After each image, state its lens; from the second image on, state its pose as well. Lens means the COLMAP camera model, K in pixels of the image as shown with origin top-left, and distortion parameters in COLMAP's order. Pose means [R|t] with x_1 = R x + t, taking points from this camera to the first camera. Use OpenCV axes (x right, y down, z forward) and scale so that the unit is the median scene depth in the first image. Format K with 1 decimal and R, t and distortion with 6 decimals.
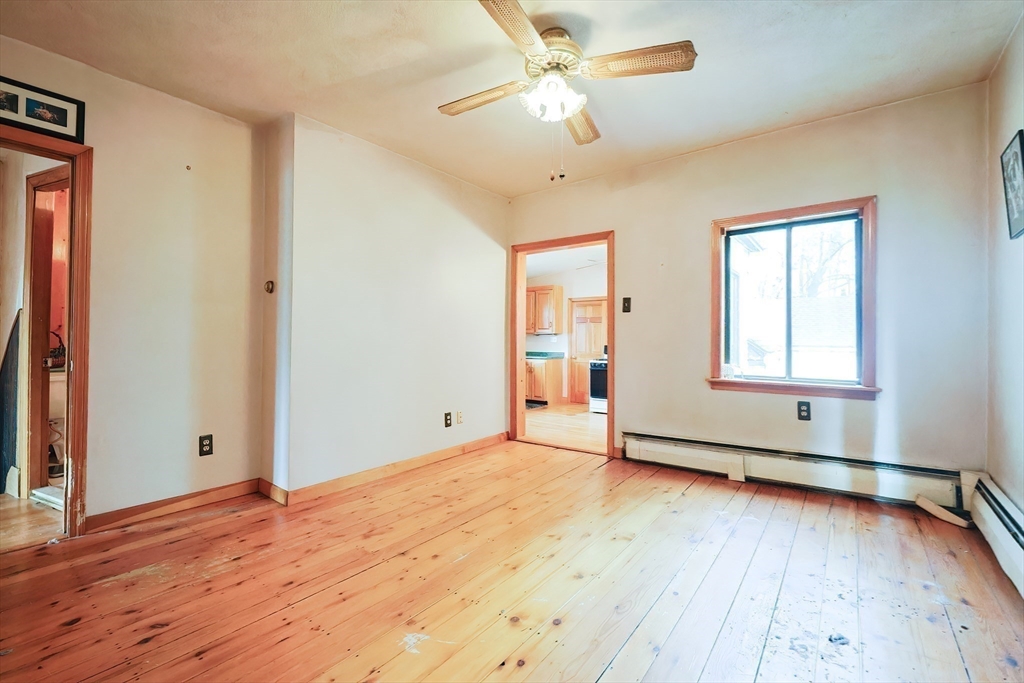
lens RADIAL K [[434.2, 0, 514.6], [0, 434.2, 341.4], [0, 0, 1]] dist [-0.003829, 0.000065]
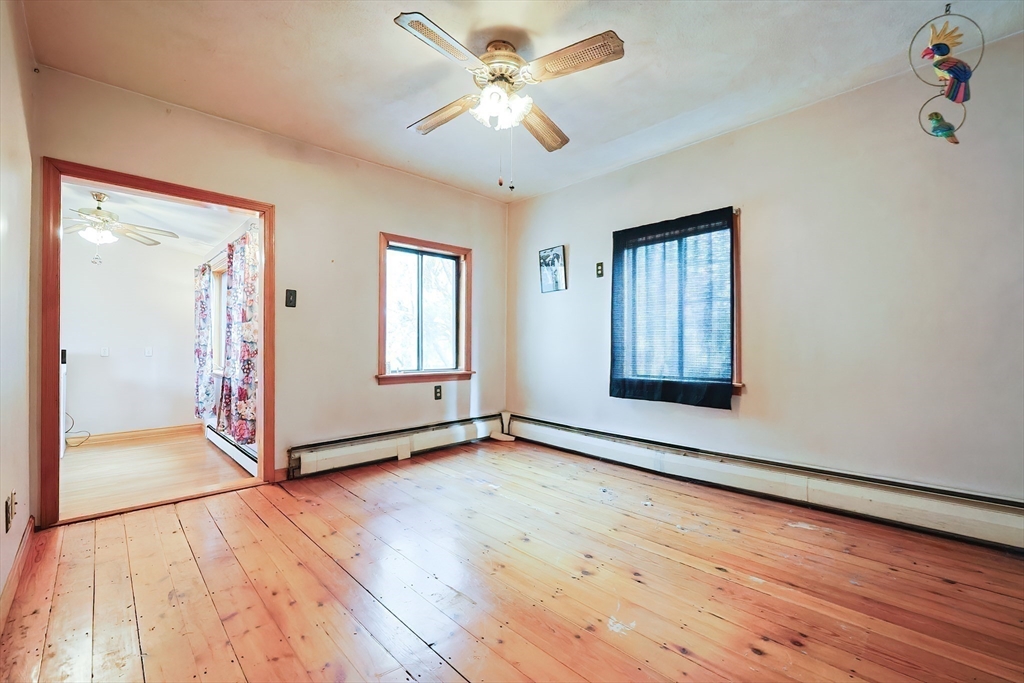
lens RADIAL K [[434.2, 0, 514.6], [0, 434.2, 341.4], [0, 0, 1]] dist [-0.003829, 0.000065]
pose [[0.161948, 0.011683, 0.986730, -0.659567], [0.003699, 0.999916, -0.012447, 0.017215], [-0.986792, 0.005665, 0.161891, 0.550145]]
